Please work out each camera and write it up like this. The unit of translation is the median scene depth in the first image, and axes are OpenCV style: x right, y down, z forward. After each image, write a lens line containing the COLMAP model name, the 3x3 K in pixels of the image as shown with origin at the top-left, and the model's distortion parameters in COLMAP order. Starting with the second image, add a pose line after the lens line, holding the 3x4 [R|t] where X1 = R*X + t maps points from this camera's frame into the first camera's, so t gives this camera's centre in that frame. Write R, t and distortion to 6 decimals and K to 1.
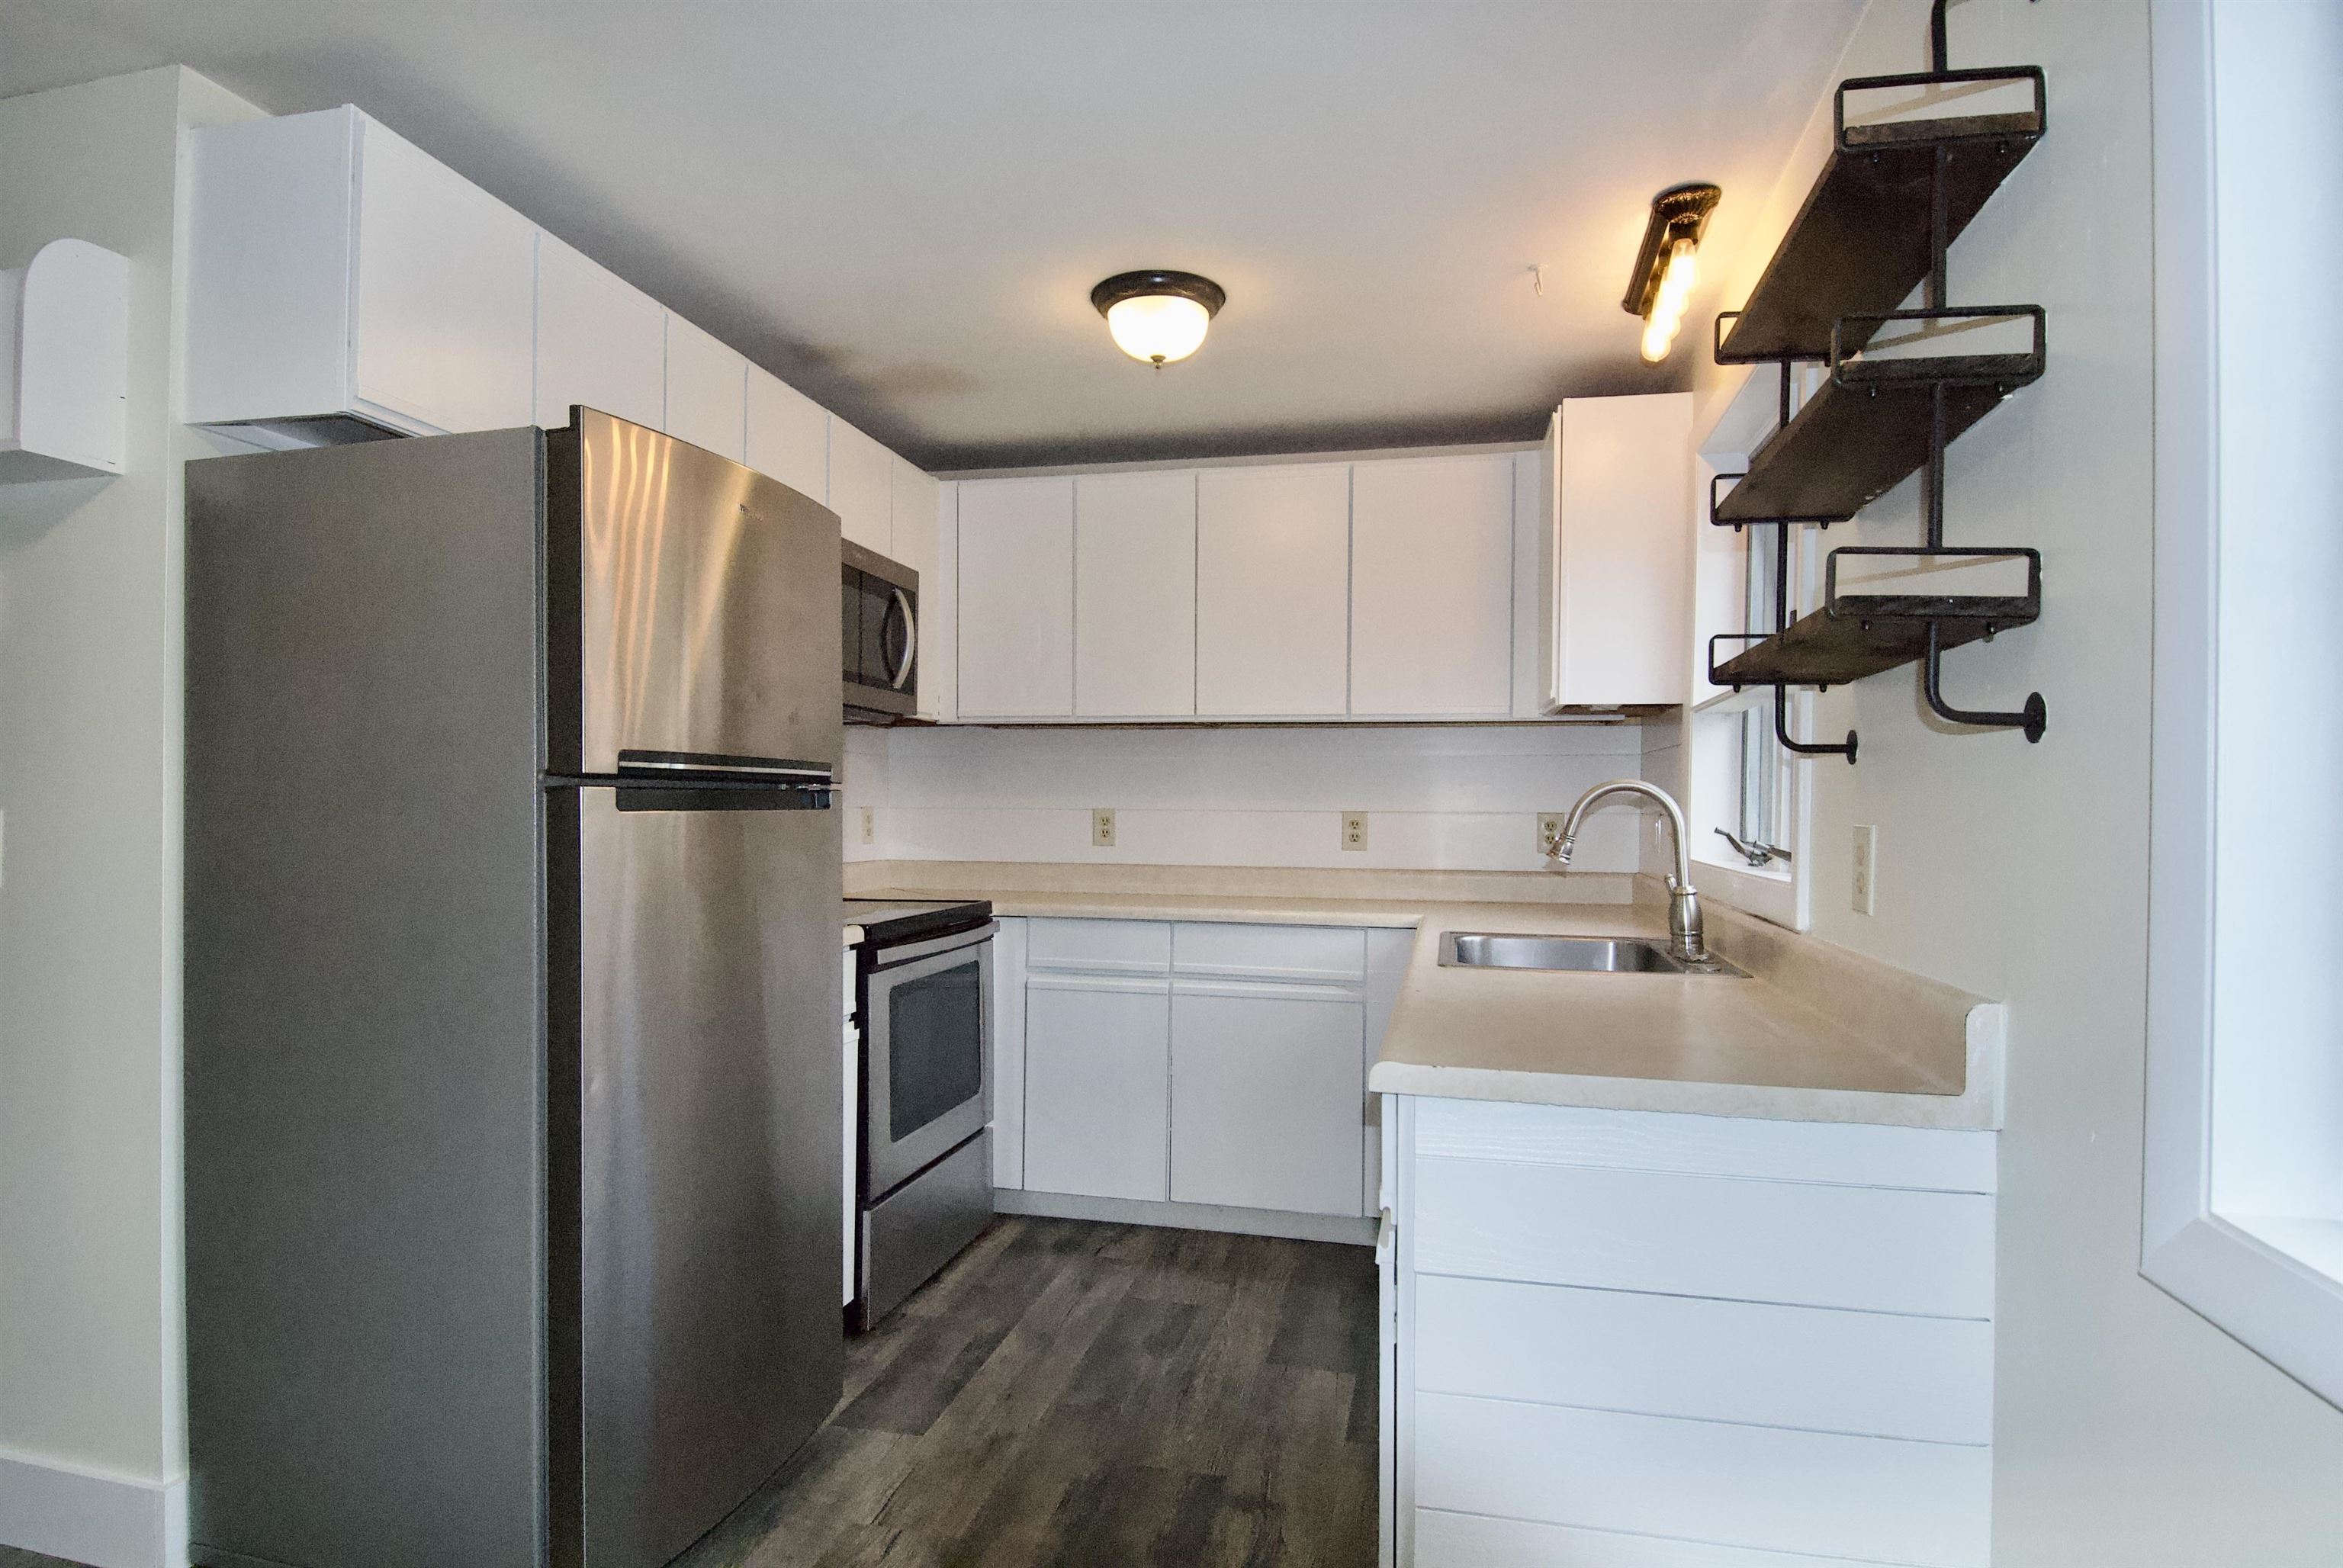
lens RADIAL K [[1313.2, 0, 1178.4], [0, 1313.2, 793.0], [0, 0, 1]] dist [0.001382, -0.000253]
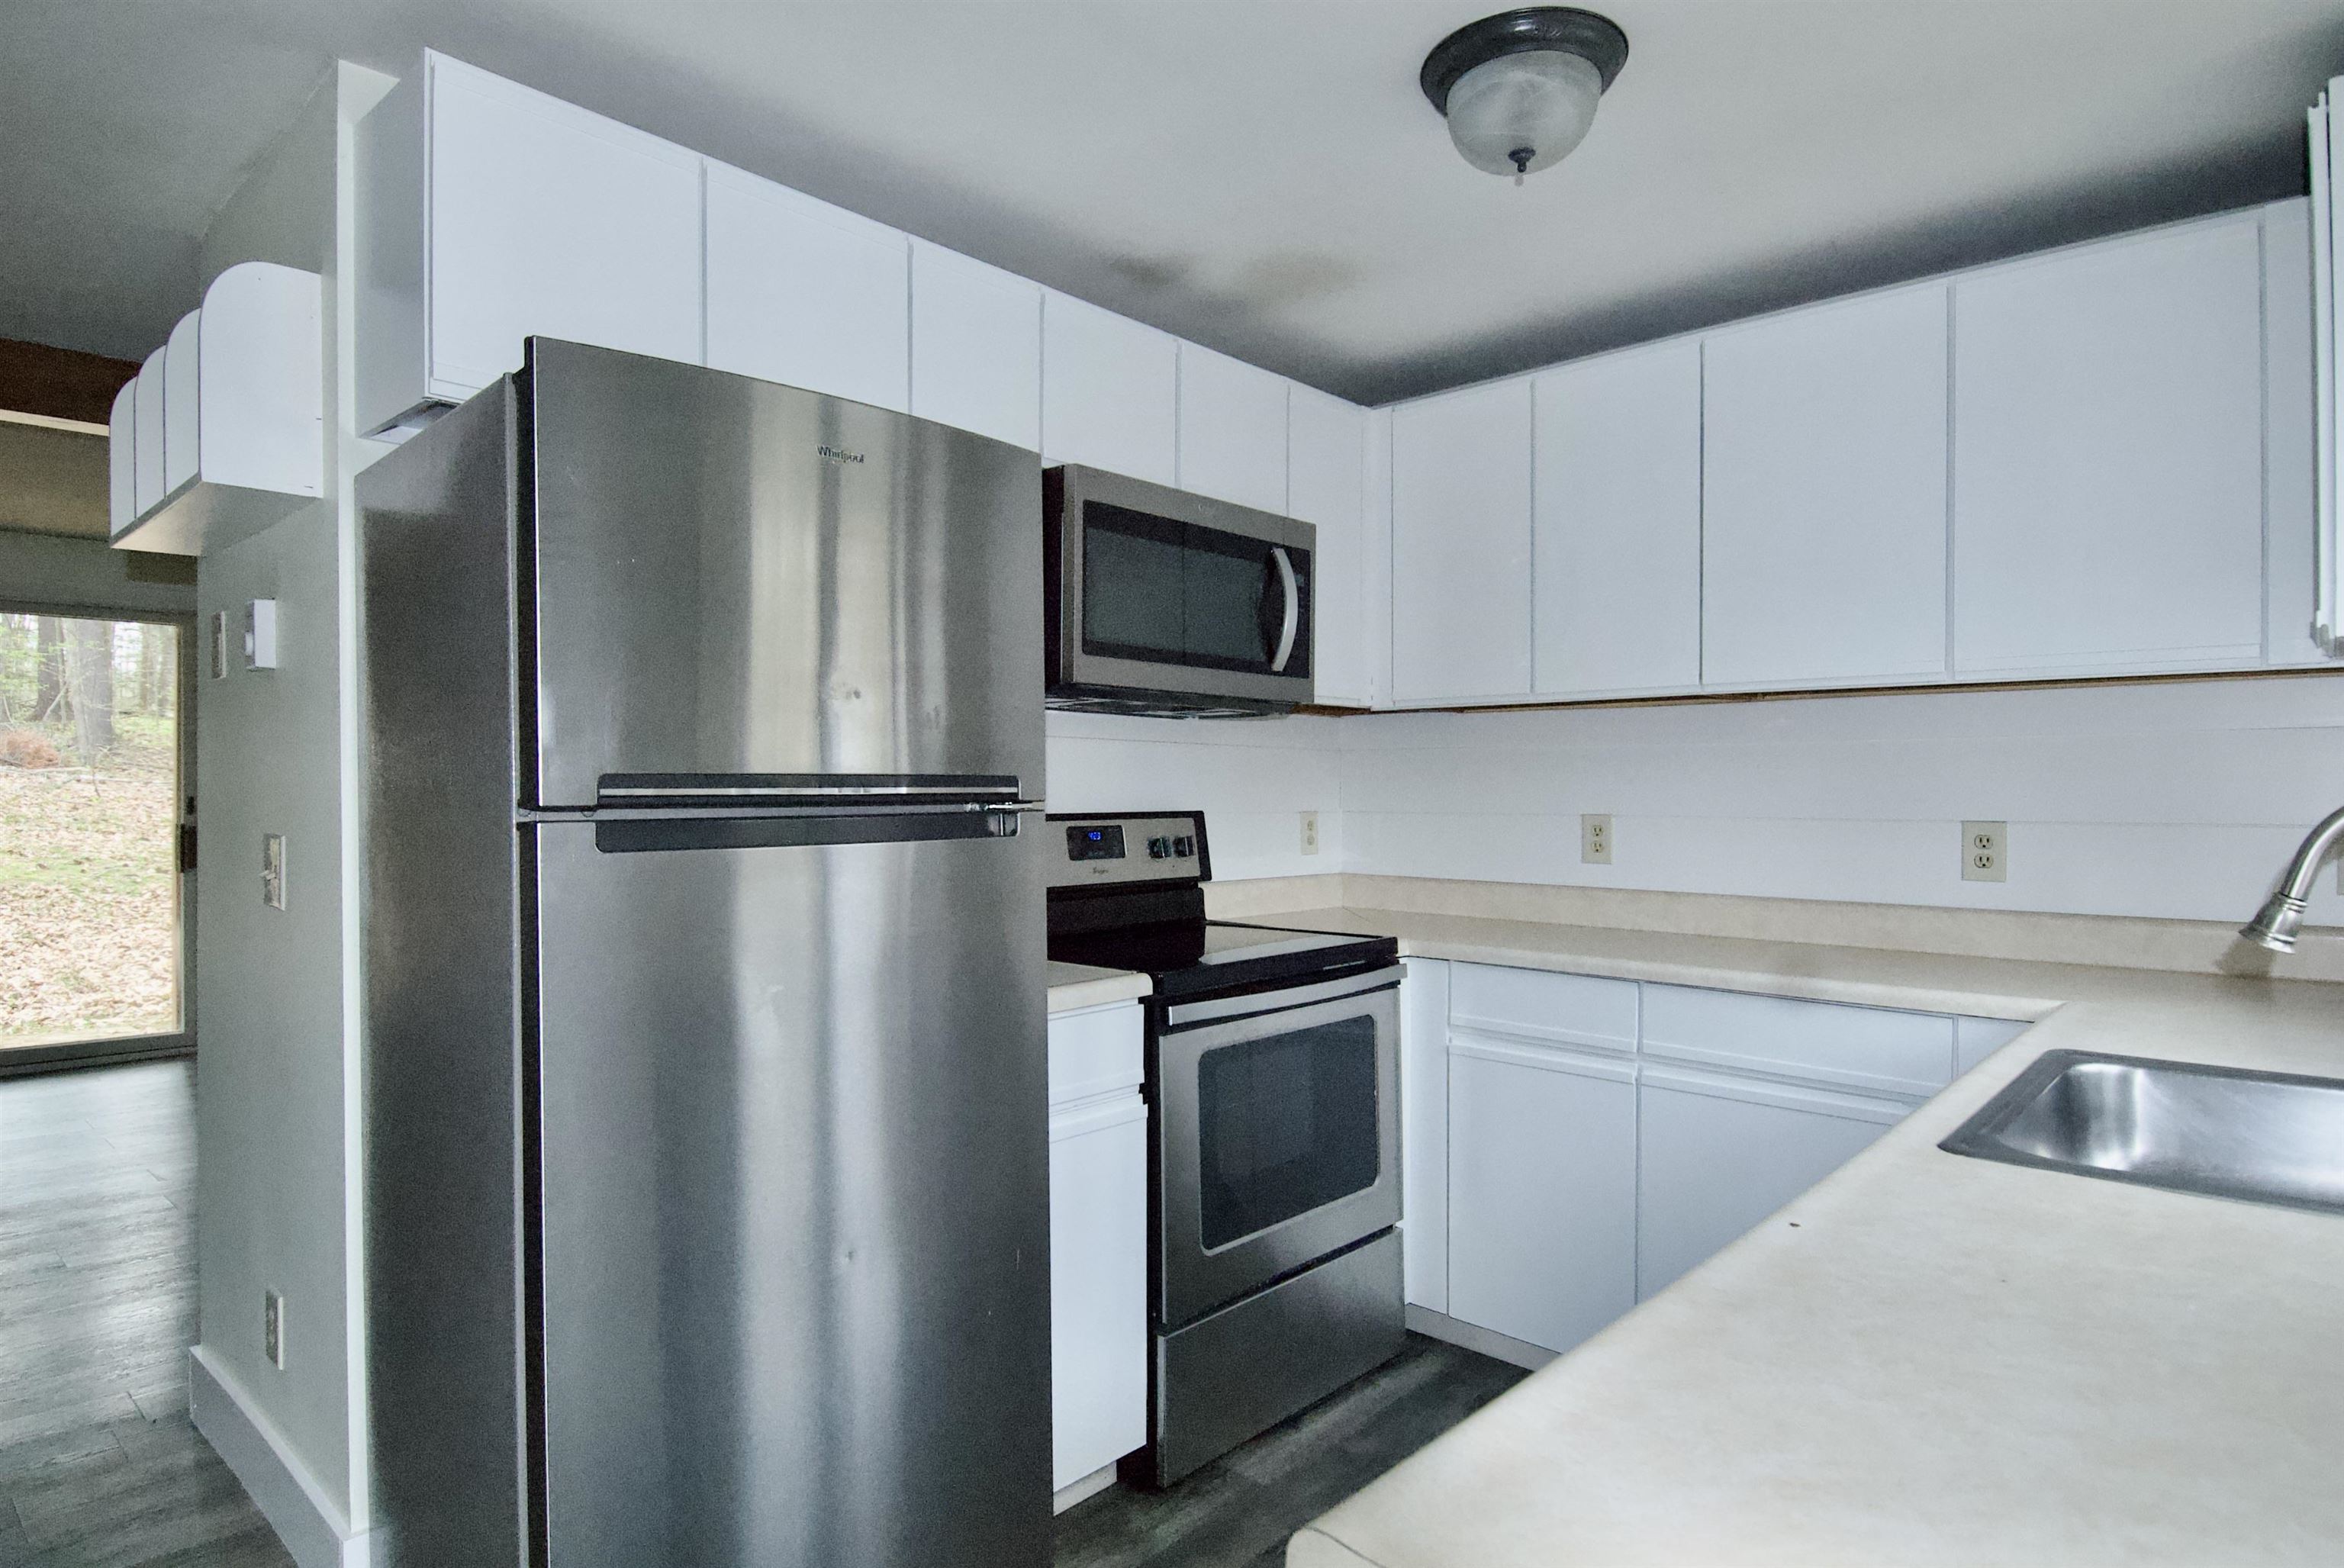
lens RADIAL K [[1325.5, 0, 1162.5], [0, 1325.5, 789.9], [0, 0, 1]] dist [0.017623, -0.005361]
pose [[0.860363, -0.005055, -0.509657, 0.141324], [0.011101, 0.999899, 0.008823, -0.013942], [0.509561, -0.013249, 0.860332, 0.258723]]
